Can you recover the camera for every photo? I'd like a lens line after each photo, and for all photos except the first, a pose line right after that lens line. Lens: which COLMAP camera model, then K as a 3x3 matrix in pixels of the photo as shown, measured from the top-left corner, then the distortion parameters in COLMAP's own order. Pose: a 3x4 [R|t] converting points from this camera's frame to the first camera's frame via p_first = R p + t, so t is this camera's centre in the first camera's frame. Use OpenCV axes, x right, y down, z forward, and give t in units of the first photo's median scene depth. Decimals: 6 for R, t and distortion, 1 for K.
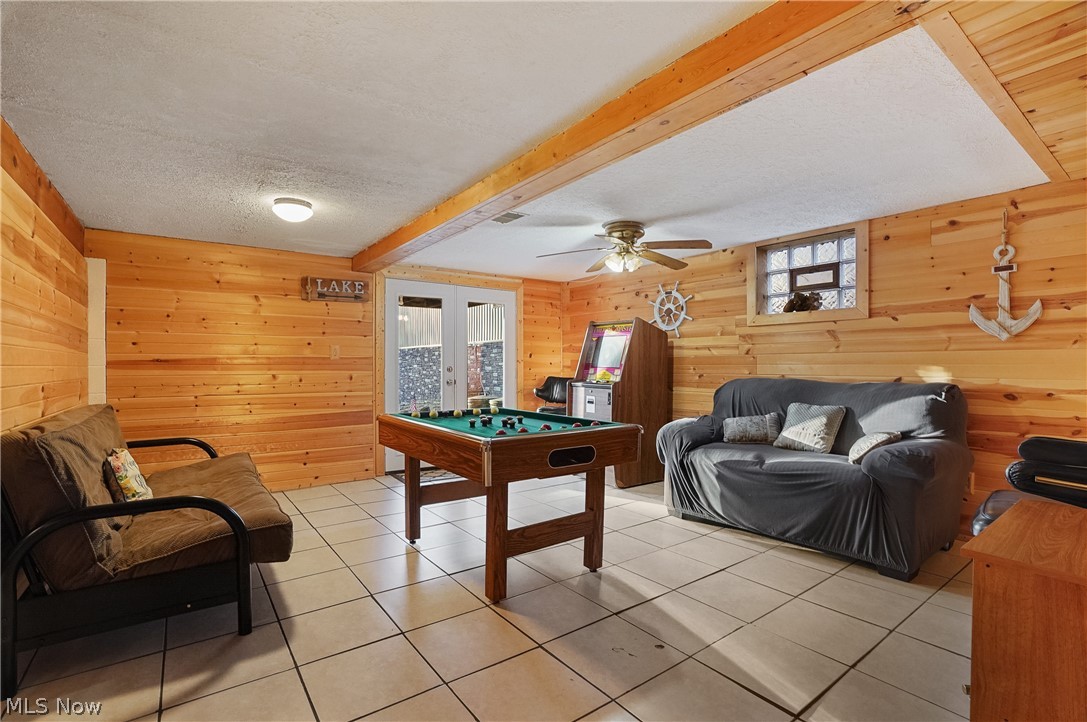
lens RADIAL K [[503.3, 0, 540.3], [0, 503.3, 369.8], [0, 0, 1]] dist [-0.070207, 0.026537]
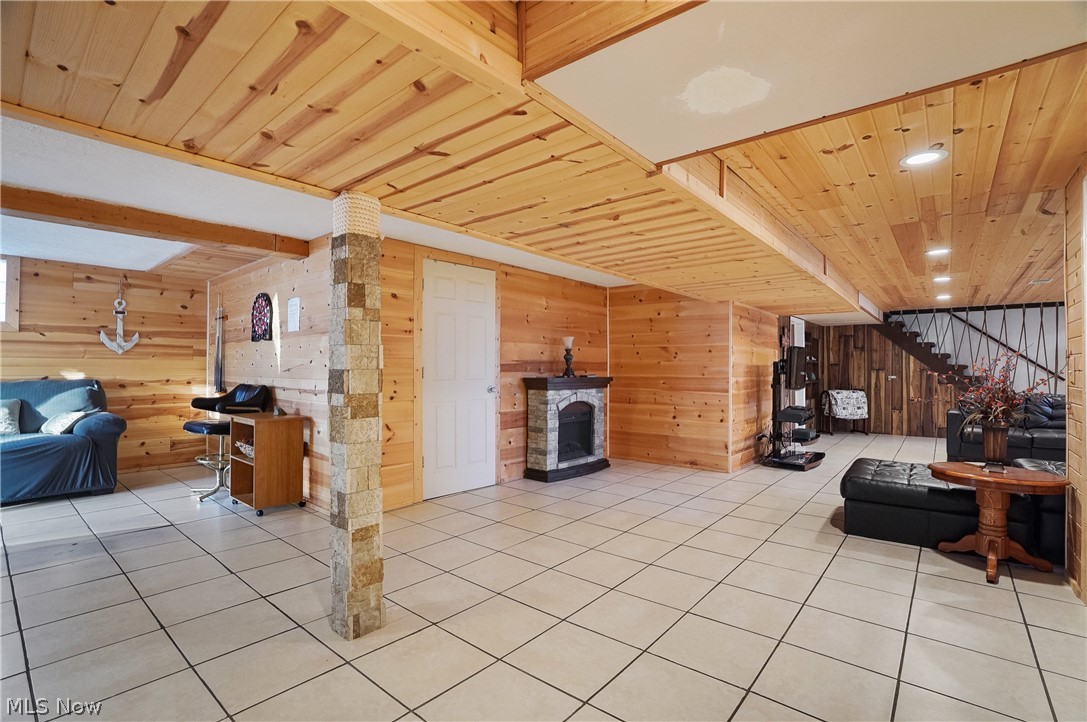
lens RADIAL K [[503.3, 0, 540.3], [0, 503.3, 369.8], [0, 0, 1]] dist [-0.070207, 0.026537]
pose [[-0.234051, -0.001399, 0.972223, -1.096831], [0.006356, 0.999975, 0.002969, 0.001580], [-0.972203, 0.006874, -0.234037, -0.068610]]
